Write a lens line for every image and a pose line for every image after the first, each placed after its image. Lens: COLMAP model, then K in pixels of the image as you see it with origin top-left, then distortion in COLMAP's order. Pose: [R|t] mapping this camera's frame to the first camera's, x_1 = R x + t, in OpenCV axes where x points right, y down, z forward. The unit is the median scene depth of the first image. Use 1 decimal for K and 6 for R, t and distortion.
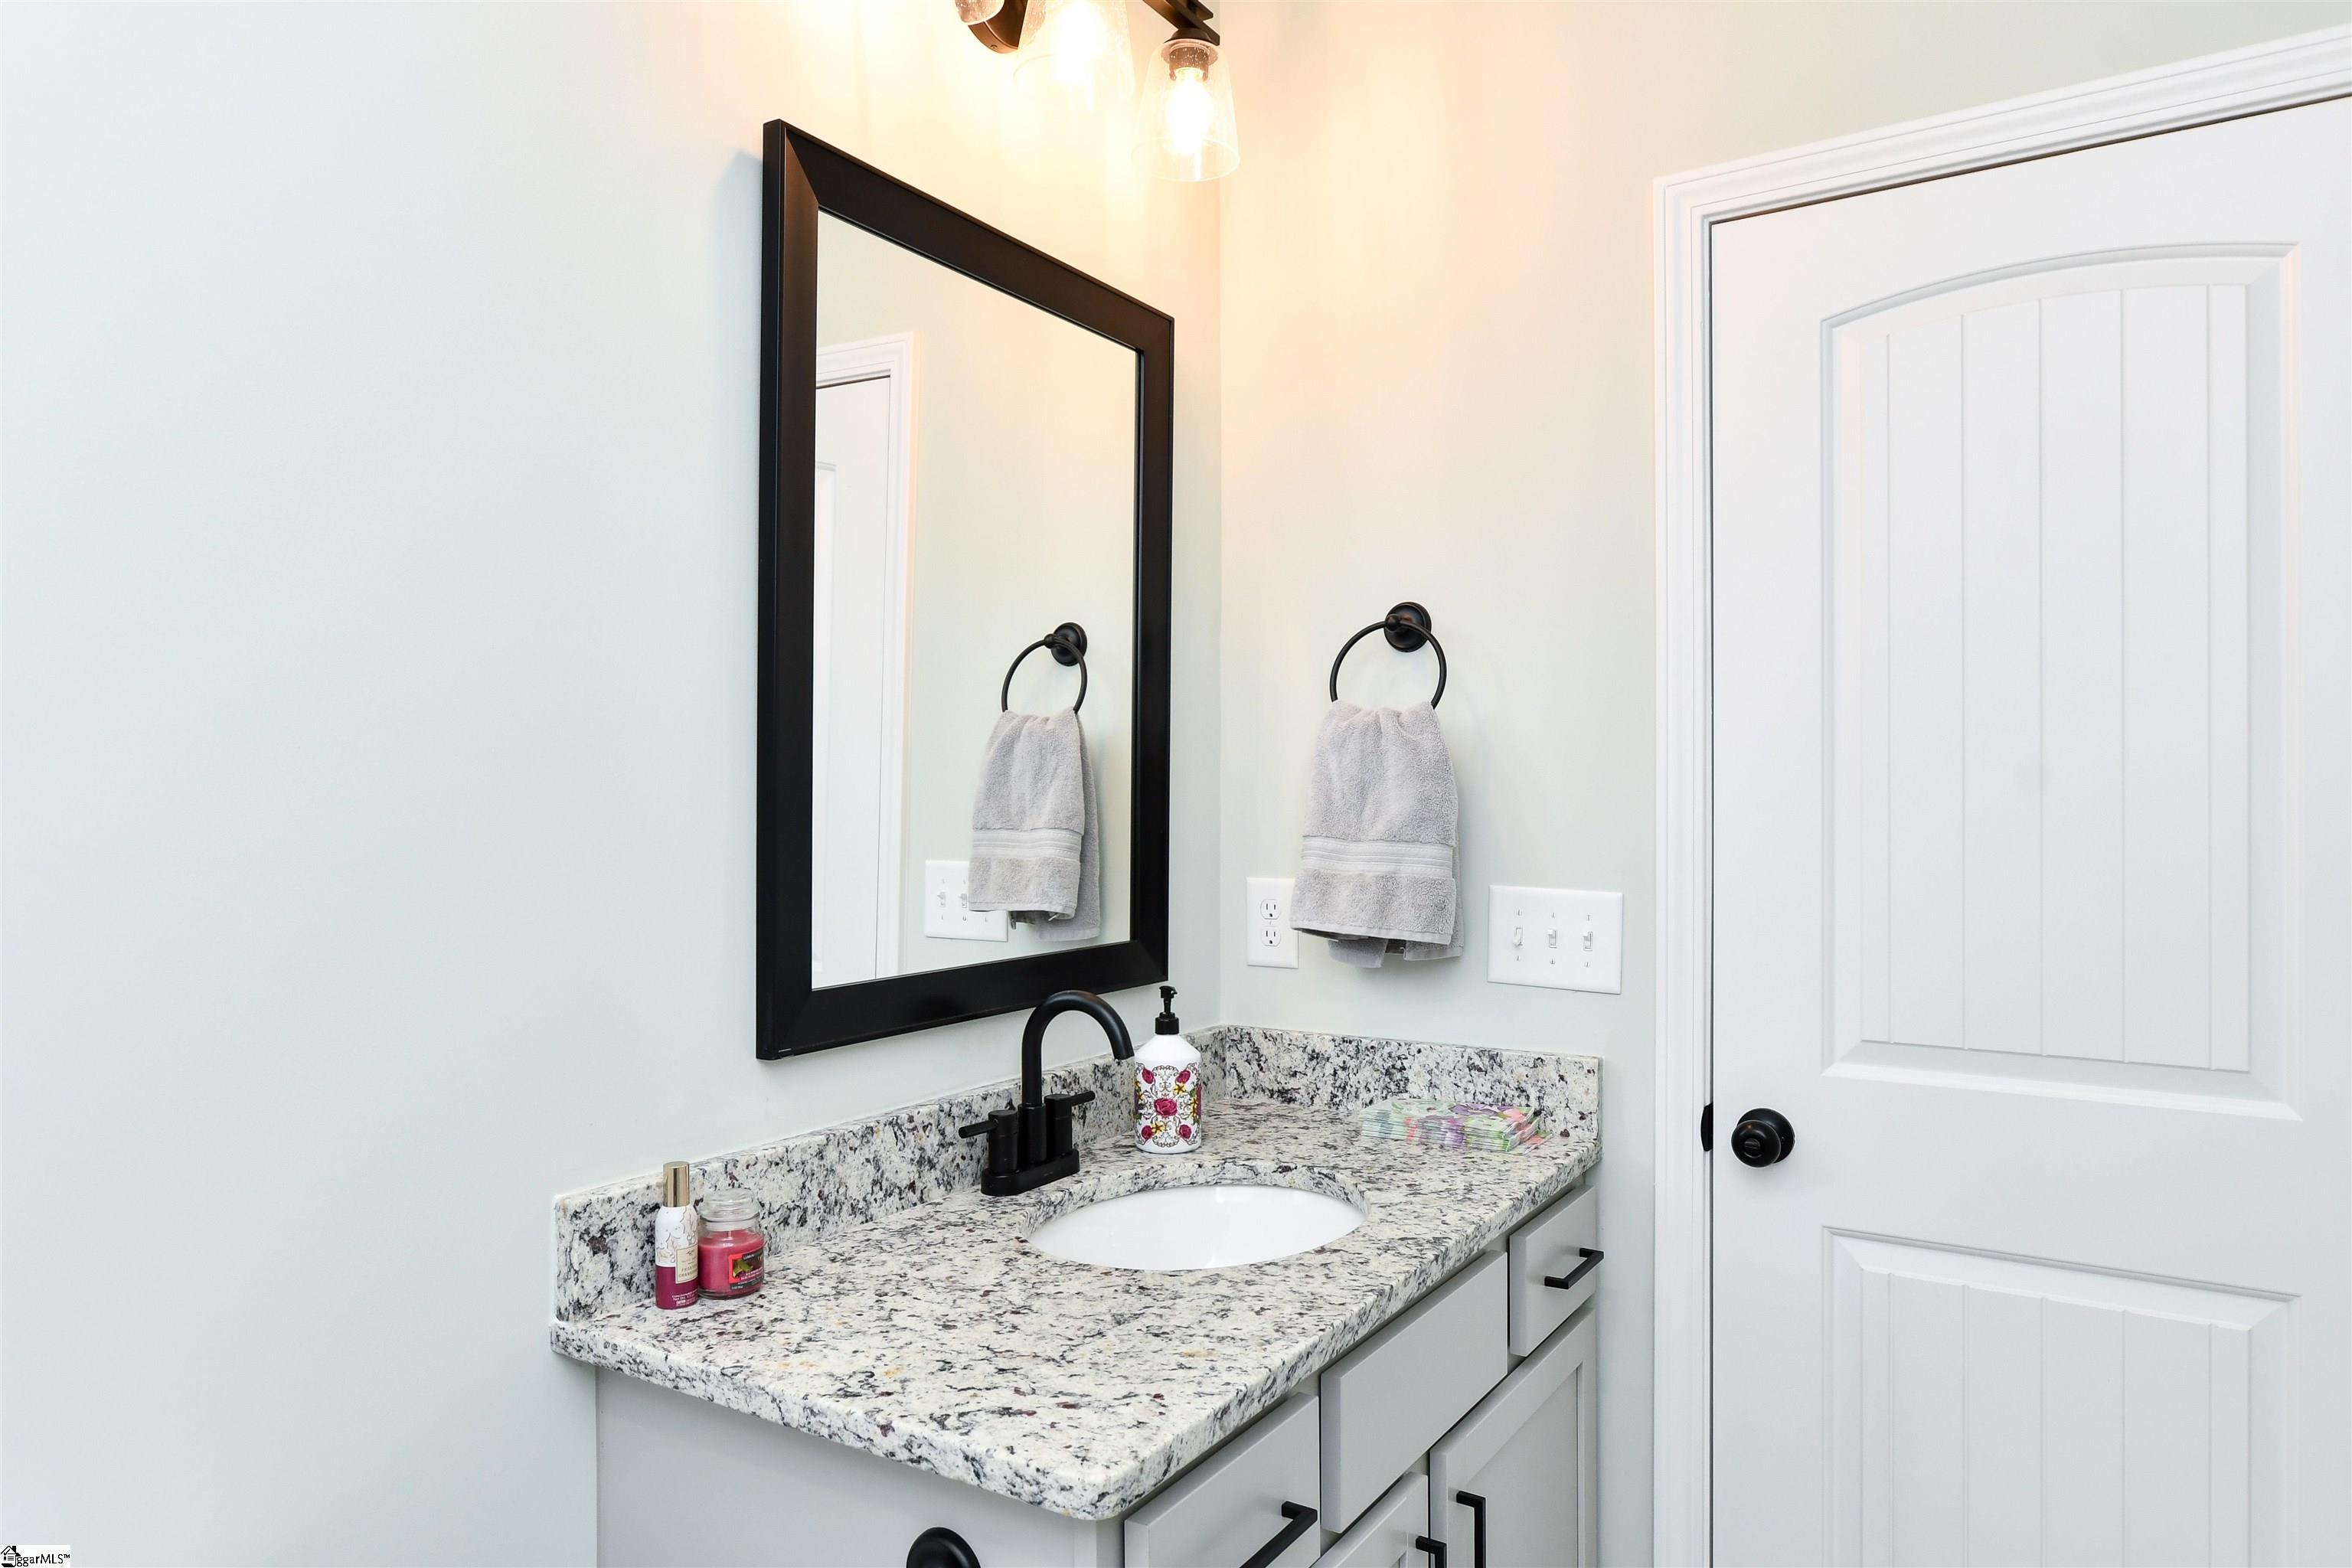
lens RADIAL K [[1460.7, 0, 1183.3], [0, 1460.7, 782.3], [0, 0, 1]] dist [-0.005047, -0.000301]
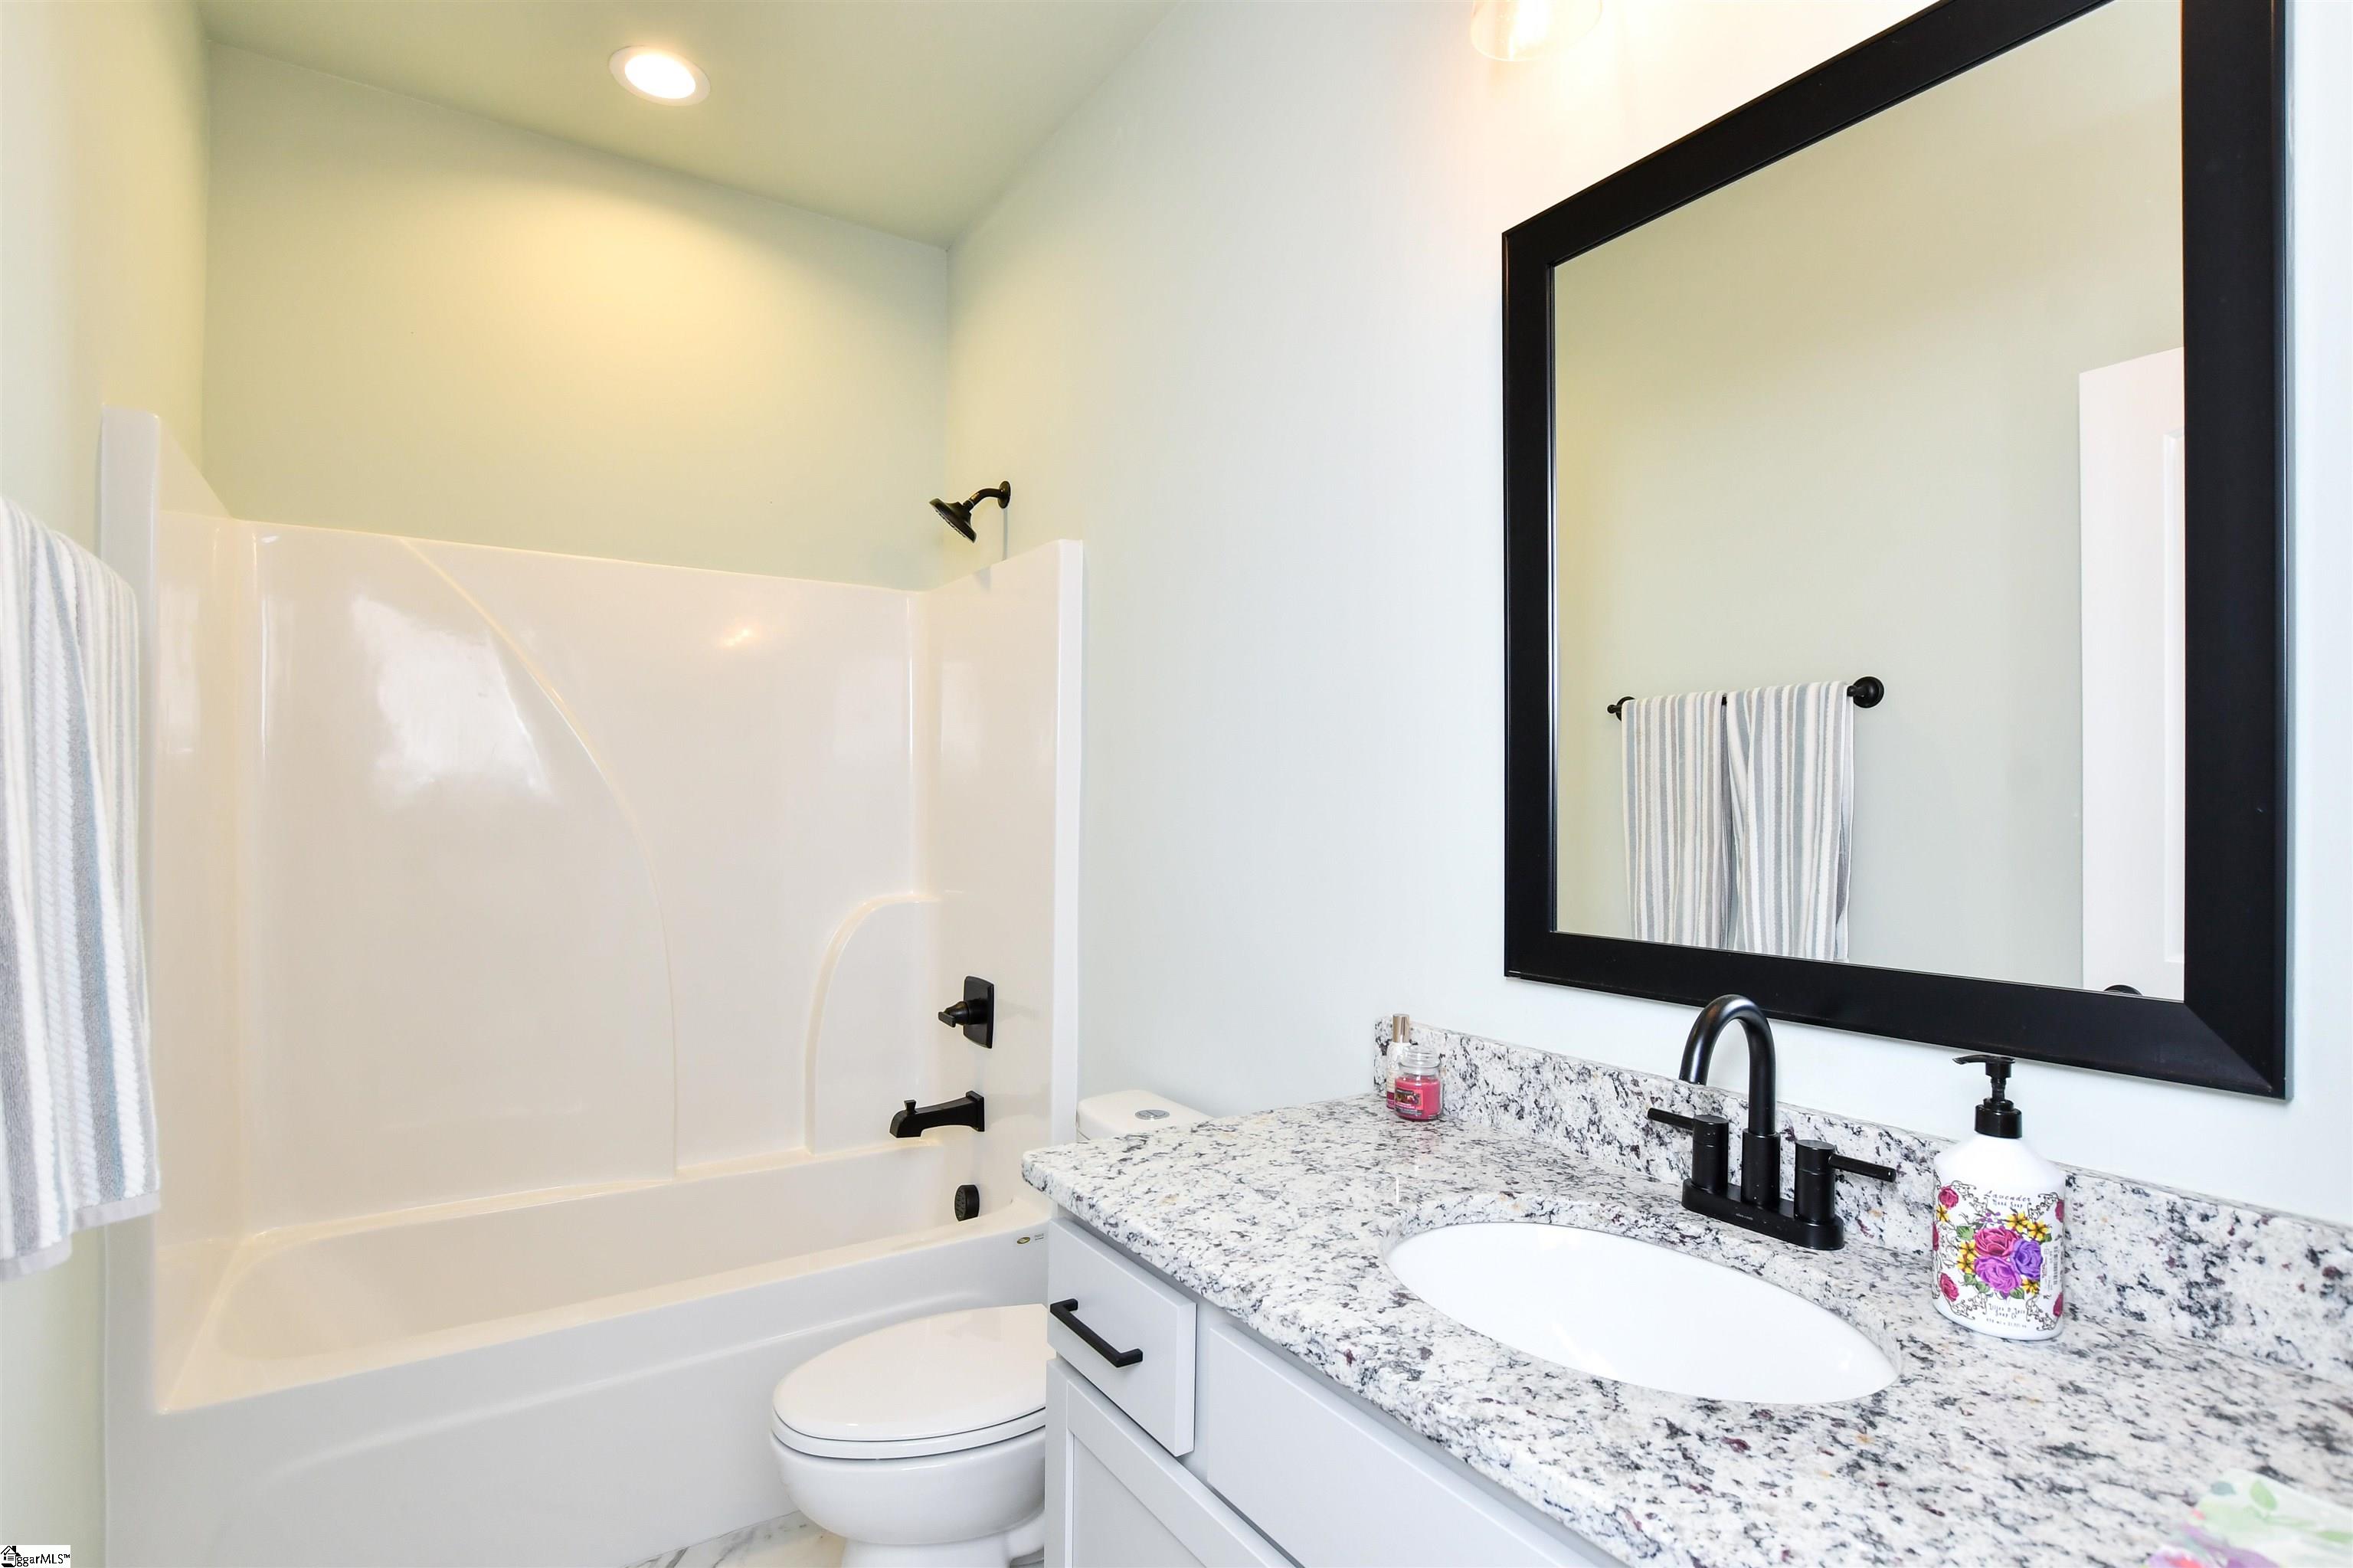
lens RADIAL K [[1120.7, 0, 1174.9], [0, 1120.7, 805.0], [0, 0, 1]] dist [0.003158, 0.000129]
pose [[-0.425782, -0.013252, -0.904729, 0.717205], [0.004337, 0.999851, -0.016686, 0.056810], [0.904816, -0.011029, -0.425661, 1.152639]]
